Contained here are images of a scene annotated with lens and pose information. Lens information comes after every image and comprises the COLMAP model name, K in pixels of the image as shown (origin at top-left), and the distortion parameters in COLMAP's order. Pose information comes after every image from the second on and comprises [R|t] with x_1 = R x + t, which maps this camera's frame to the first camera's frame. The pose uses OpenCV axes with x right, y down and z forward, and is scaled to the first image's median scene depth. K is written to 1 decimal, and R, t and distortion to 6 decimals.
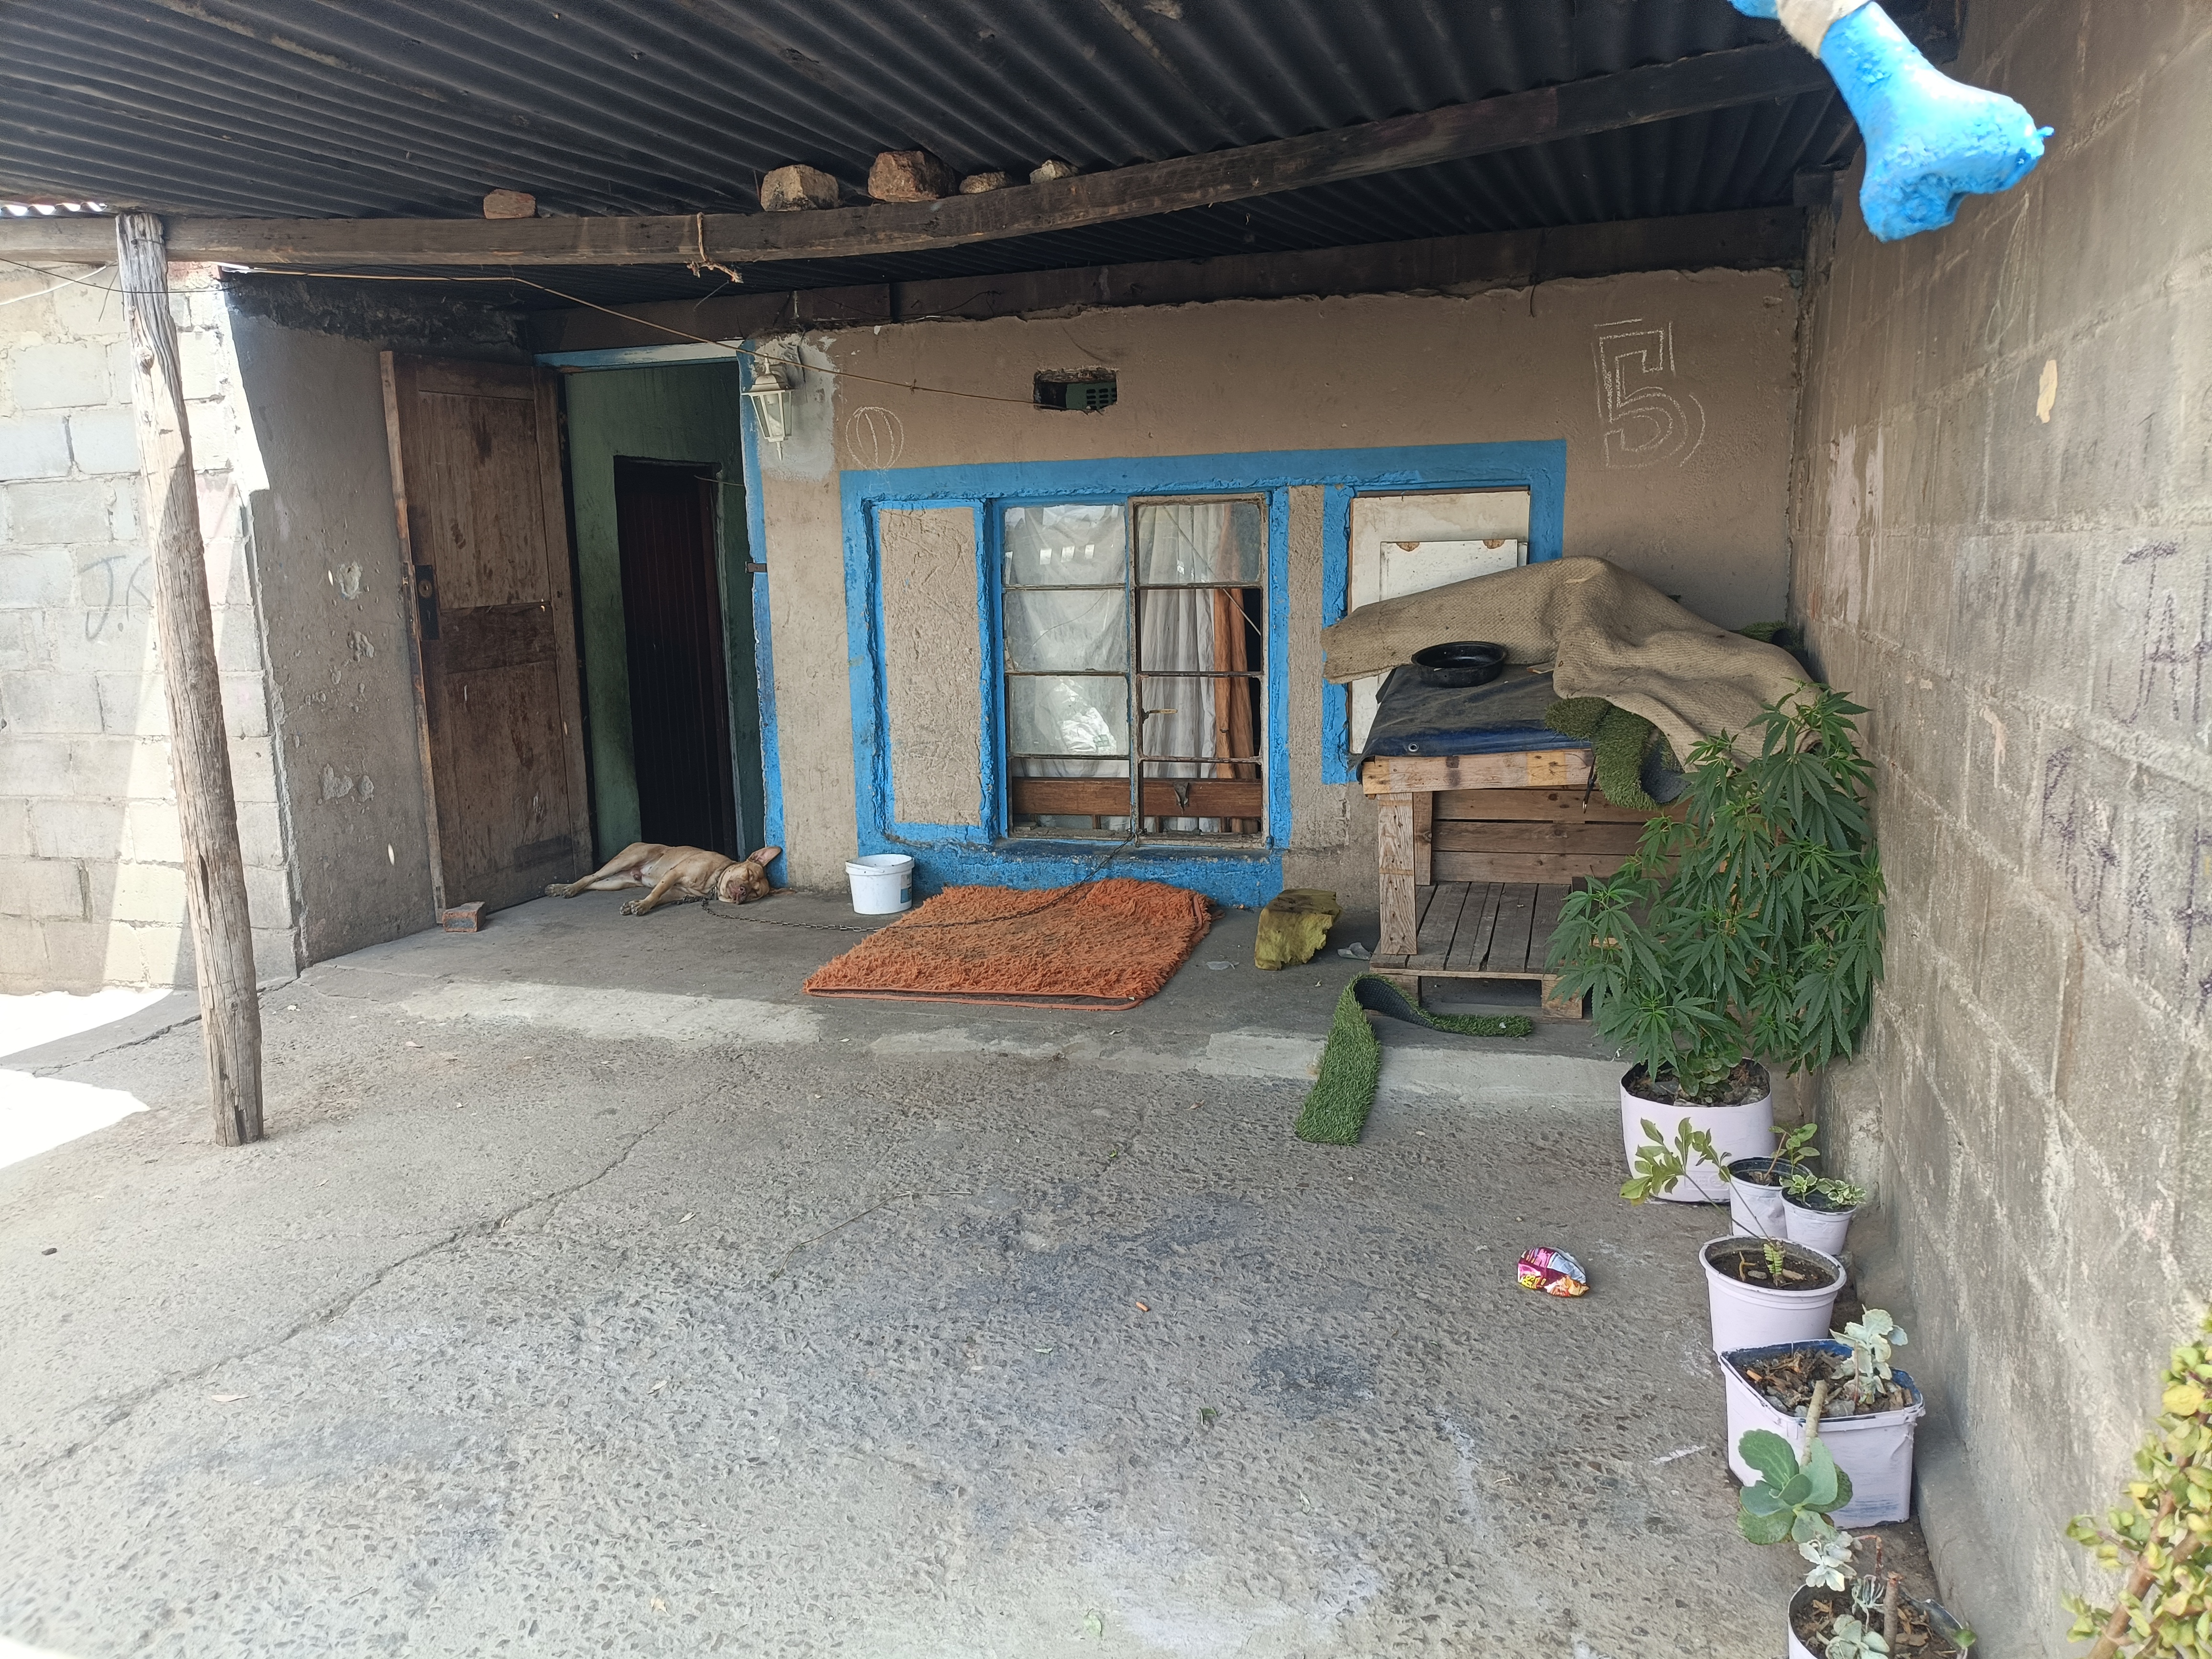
lens RADIAL K [[1655.1, 0, 1106.0], [0, 1655.1, 829.5], [0, 0, 1]] dist [0.044594, -0.012153]
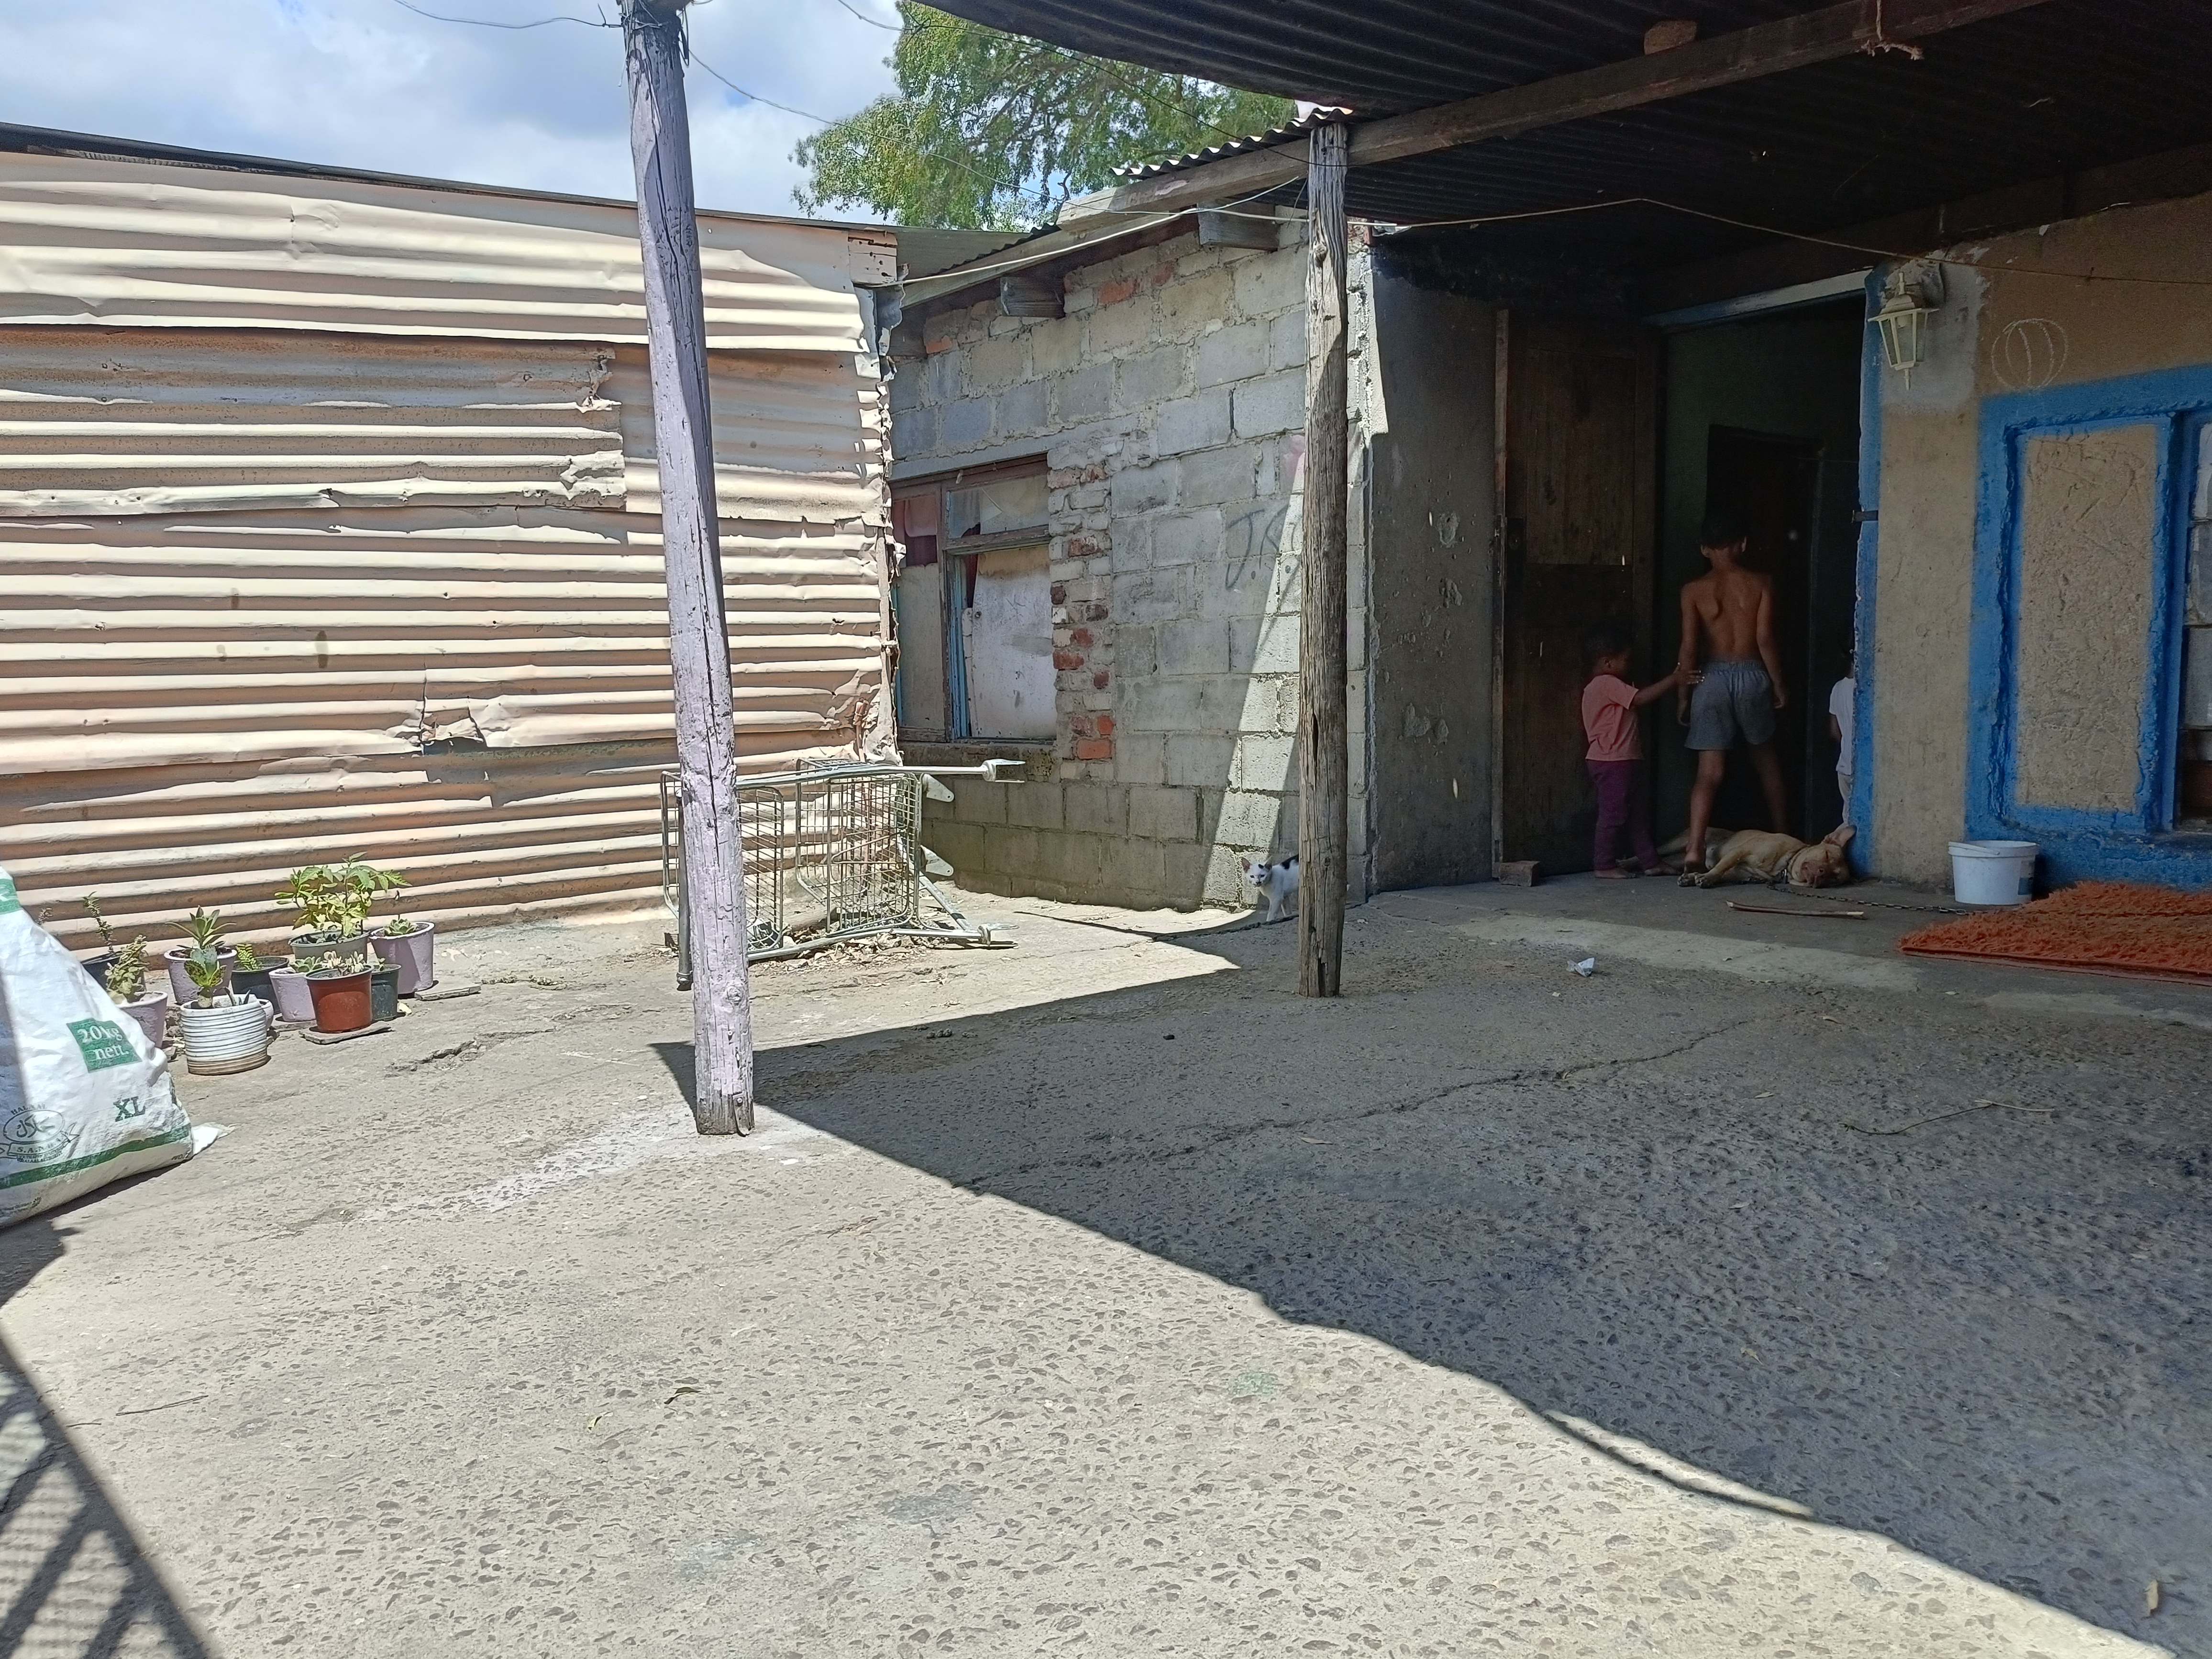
lens RADIAL K [[1750.4, 0, 1113.3], [0, 1750.4, 823.3], [0, 0, 1]] dist [0.025801, -0.009791]
pose [[0.835181, 0.058587, -0.546846, -0.023443], [-0.103698, 0.993251, -0.051962, 0.114467], [0.540111, 0.100104, 0.835619, 0.001697]]
